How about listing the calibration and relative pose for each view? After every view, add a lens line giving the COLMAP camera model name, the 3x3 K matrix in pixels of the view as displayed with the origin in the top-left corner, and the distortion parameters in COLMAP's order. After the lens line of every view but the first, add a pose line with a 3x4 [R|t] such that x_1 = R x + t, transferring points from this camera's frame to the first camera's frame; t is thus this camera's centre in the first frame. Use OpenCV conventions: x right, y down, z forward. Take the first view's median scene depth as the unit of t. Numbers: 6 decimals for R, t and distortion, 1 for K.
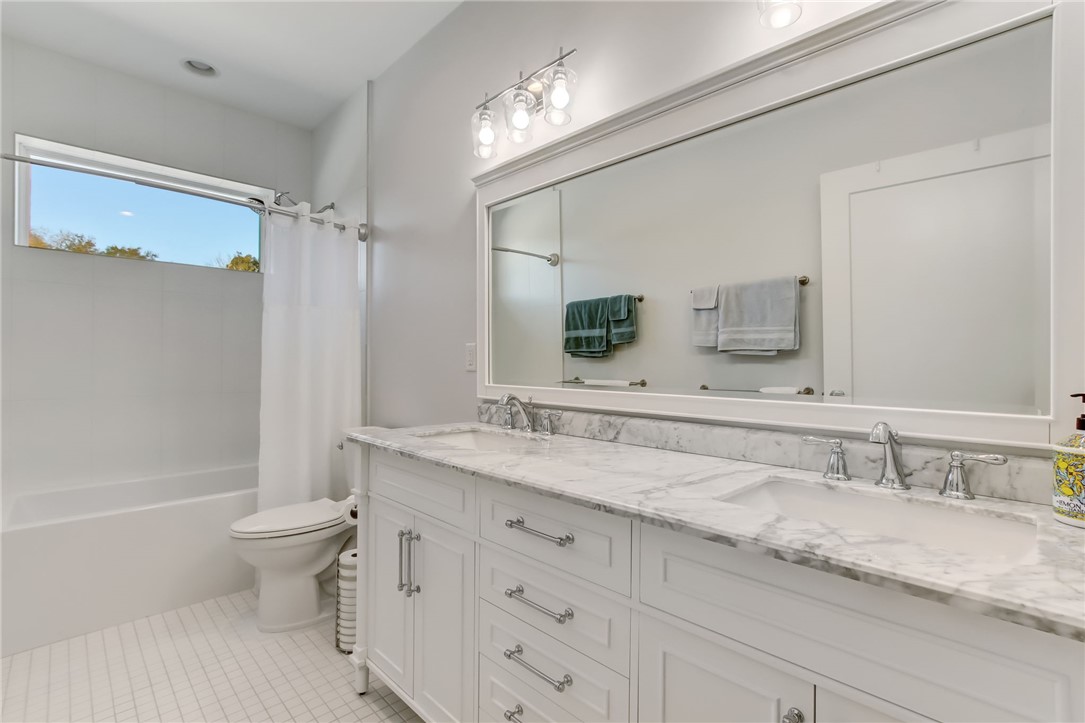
lens RADIAL K [[513.7, 0, 541.8], [0, 513.7, 345.7], [0, 0, 1]] dist [-0.010367, -0.000385]
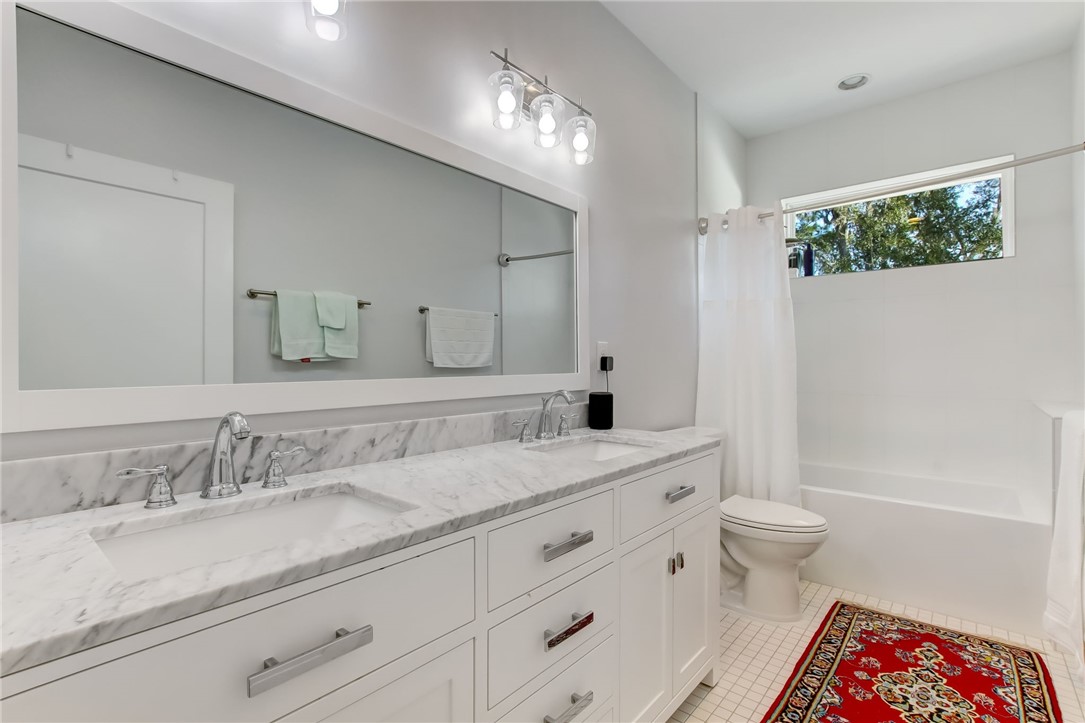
lens RADIAL K [[497.2, 0, 541.9], [0, 497.2, 368.0], [0, 0, 1]] dist [-0.011654, 0.000428]
pose [[-0.076803, -0.005479, 0.997031, -0.845578], [-0.018562, 0.999819, 0.004065, -0.011682], [-0.996873, -0.018194, -0.076891, 0.975063]]
